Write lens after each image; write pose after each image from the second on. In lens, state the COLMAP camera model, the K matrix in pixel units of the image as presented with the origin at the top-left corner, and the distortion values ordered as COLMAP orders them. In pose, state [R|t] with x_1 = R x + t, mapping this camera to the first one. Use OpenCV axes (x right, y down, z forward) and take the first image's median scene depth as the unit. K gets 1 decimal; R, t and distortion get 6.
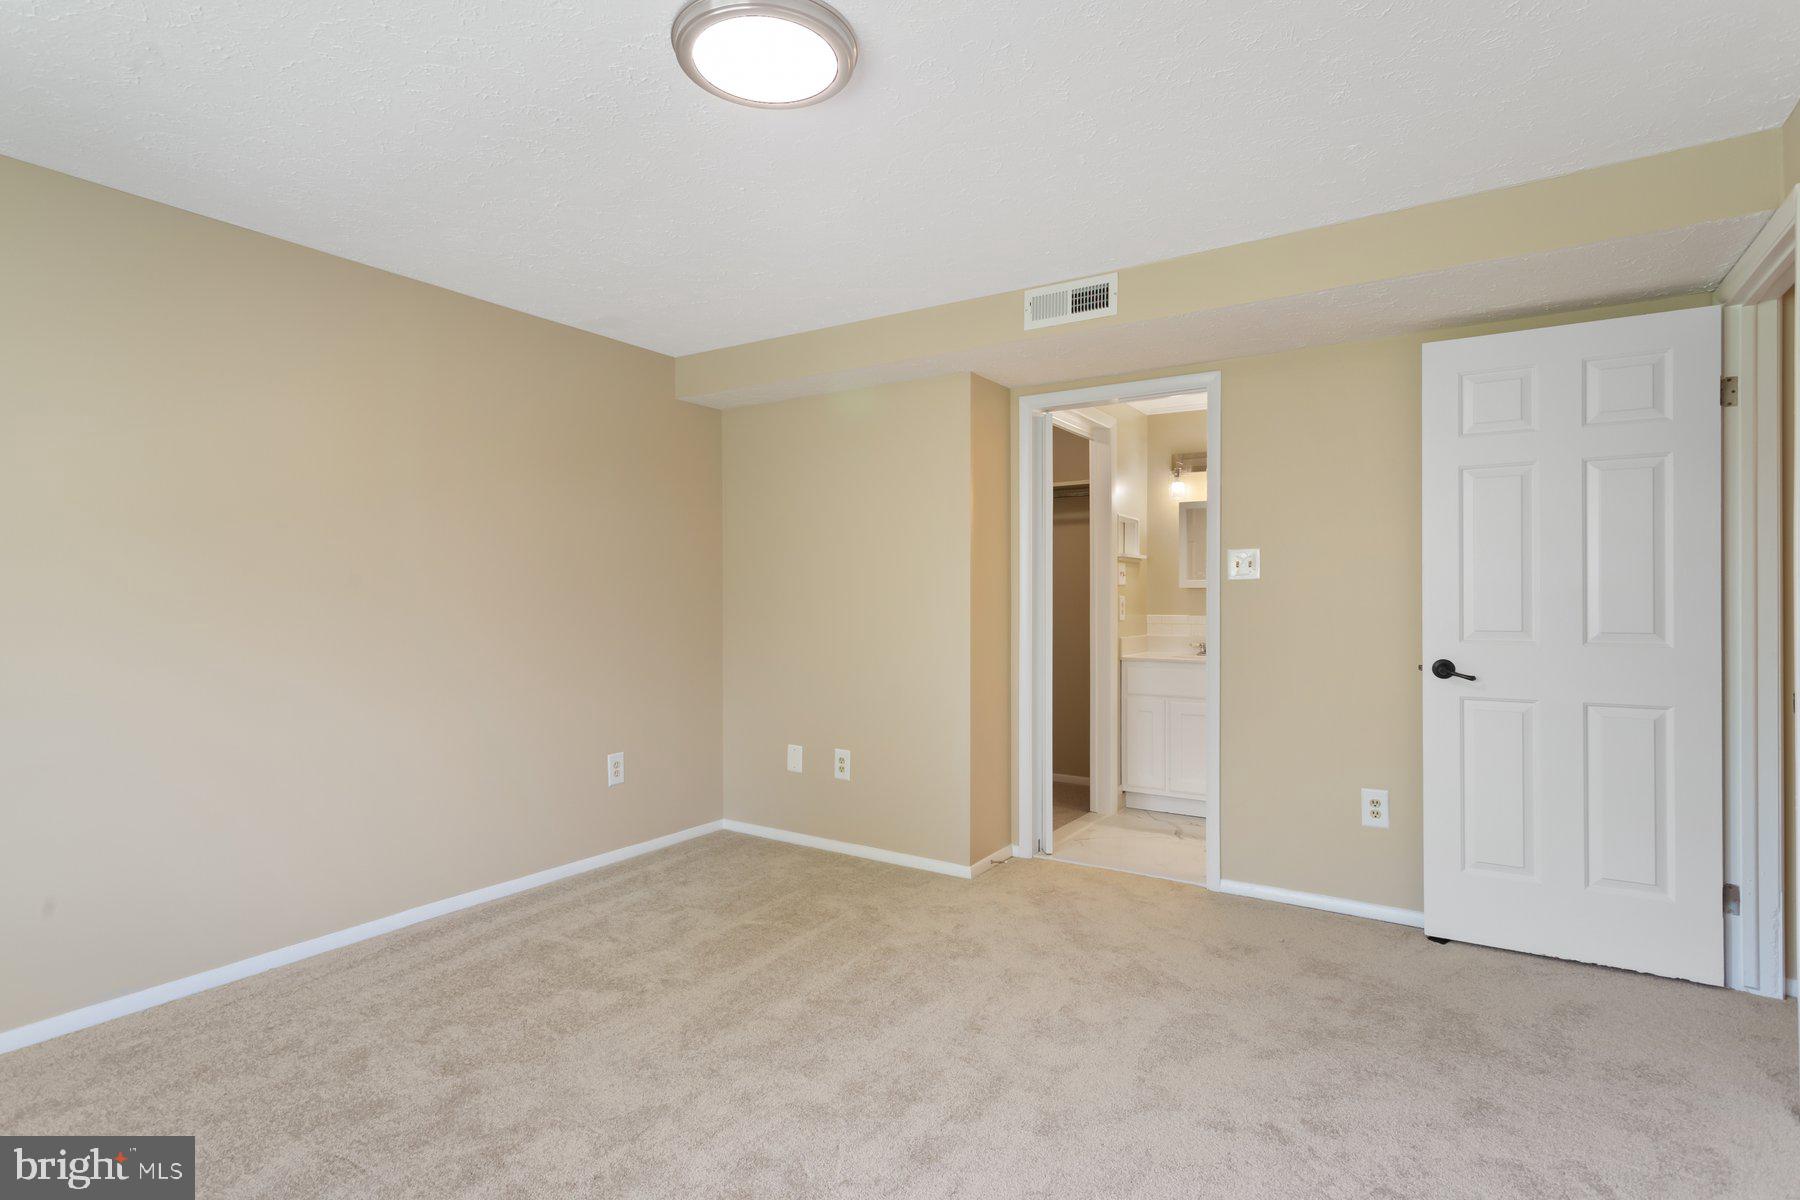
lens RADIAL K [[903.4, 0, 896.4], [0, 903.4, 599.4], [0, 0, 1]] dist [-0.003151, 0.000126]
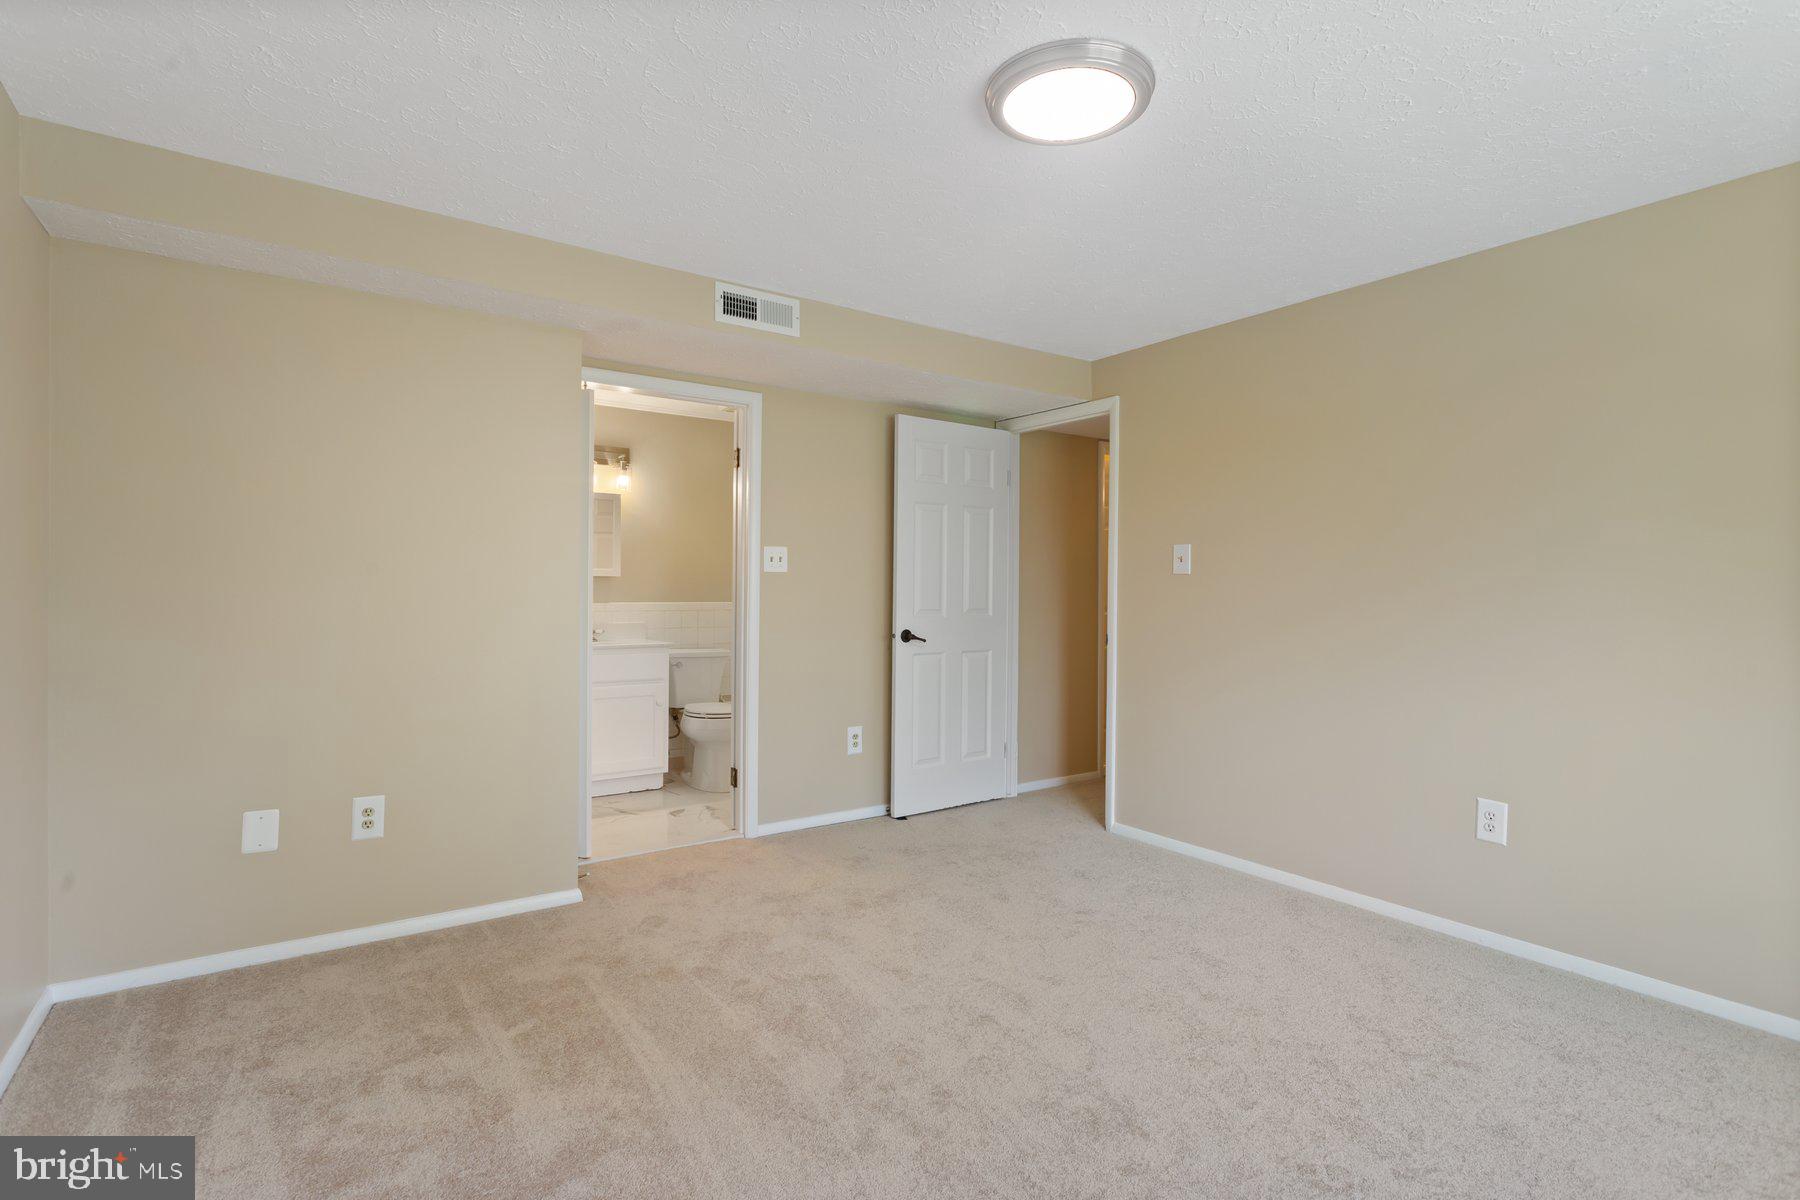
lens RADIAL K [[881.9, 0, 901.4], [0, 881.9, 594.4], [0, 0, 1]] dist [0.005113, -0.000037]
pose [[0.358055, -0.004672, 0.933689, -0.684614], [-0.006881, 0.999947, 0.007642, -0.002059], [-0.933675, -0.009161, 0.358004, 0.439875]]
